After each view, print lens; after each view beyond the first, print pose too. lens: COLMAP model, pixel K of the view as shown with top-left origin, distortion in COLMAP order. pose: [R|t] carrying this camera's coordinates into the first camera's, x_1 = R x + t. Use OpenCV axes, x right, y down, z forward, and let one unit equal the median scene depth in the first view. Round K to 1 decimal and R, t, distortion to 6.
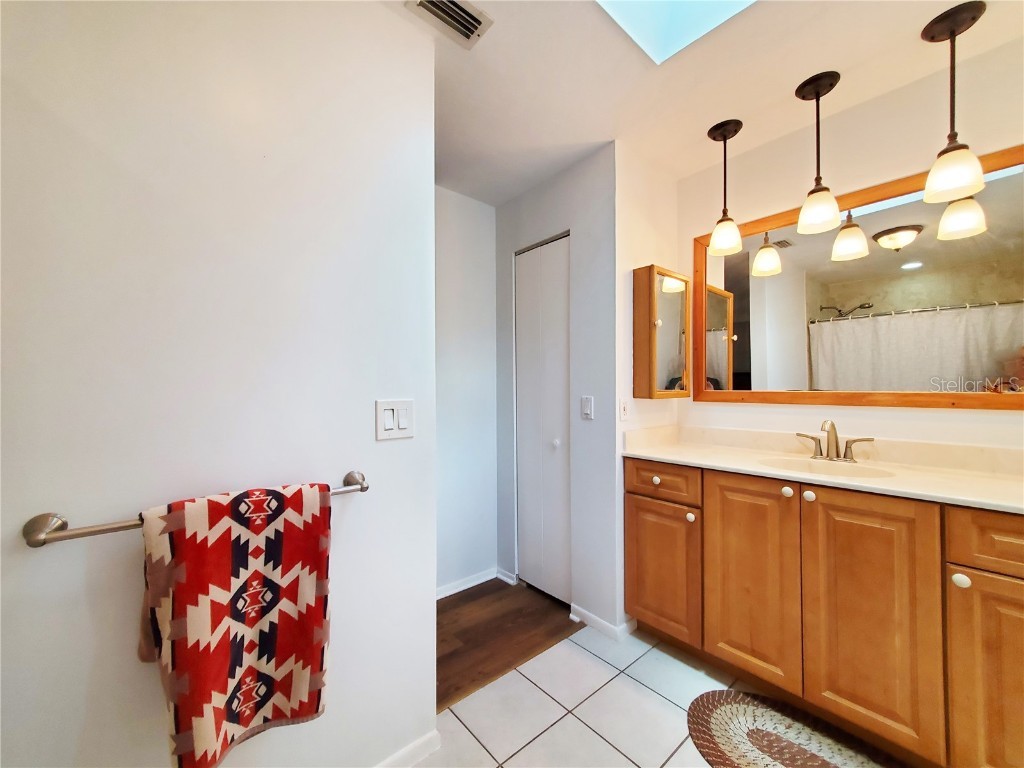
lens RADIAL K [[408.1, 0, 512.7], [0, 408.1, 385.8], [0, 0, 1]] dist [0.001955, 0.000134]
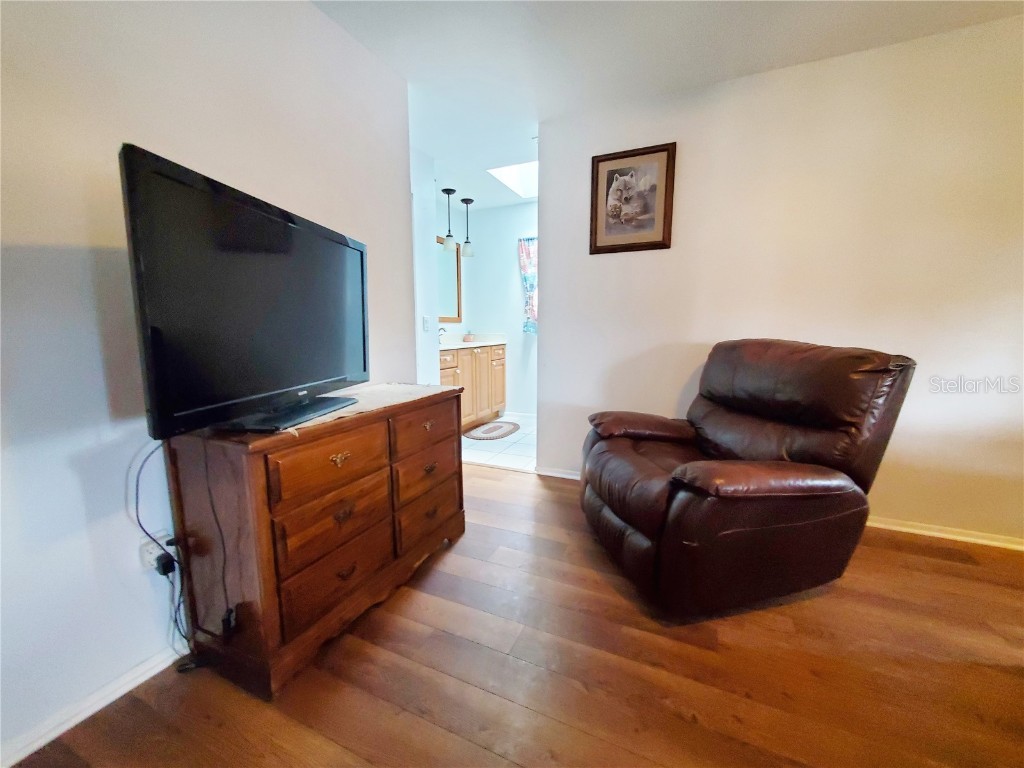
lens RADIAL K [[408.1, 0, 510.1], [0, 408.1, 384.2], [0, 0, 1]] dist [0.001955, 0.000134]
pose [[-0.420138, -0.128285, 0.898347, -1.621091], [-0.004552, 0.990243, 0.139279, 0.072185], [-0.907449, 0.054427, -0.416622, 1.578757]]
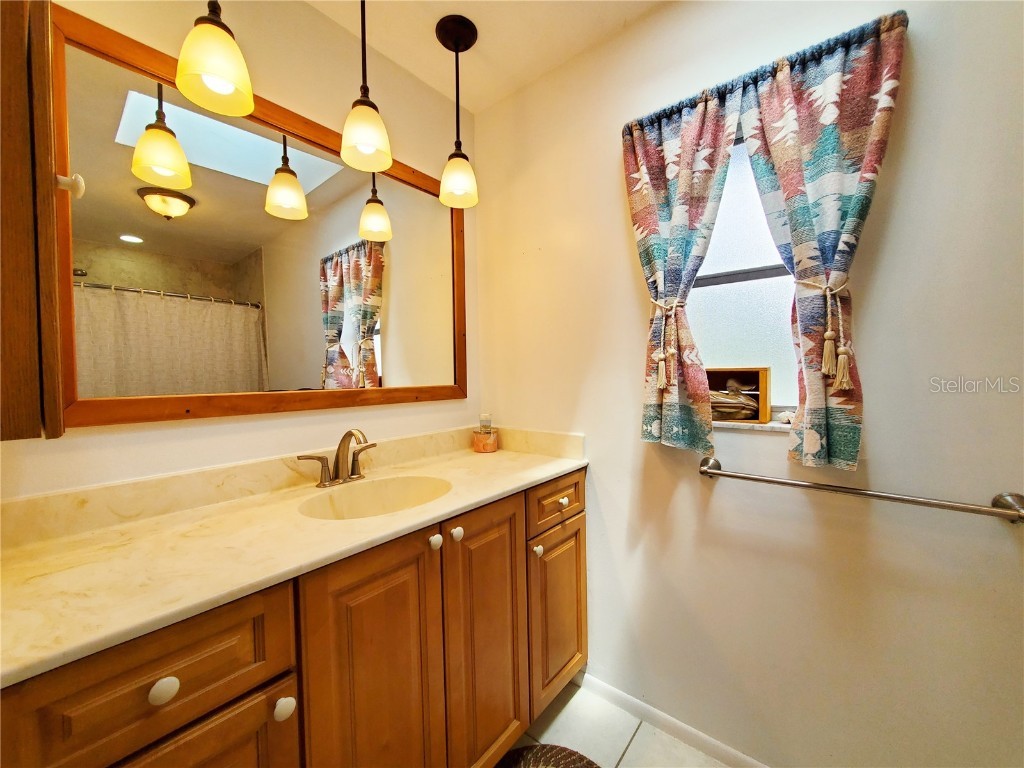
lens RADIAL K [[408.1, 0, 508.9], [0, 408.1, 376.3], [0, 0, 1]] dist [0.001955, 0.000134]
pose [[-0.171985, -0.007935, 0.985068, -0.008727], [0.009459, 0.999908, 0.009706, -0.015609], [-0.985054, 0.010987, -0.171894, 0.791113]]
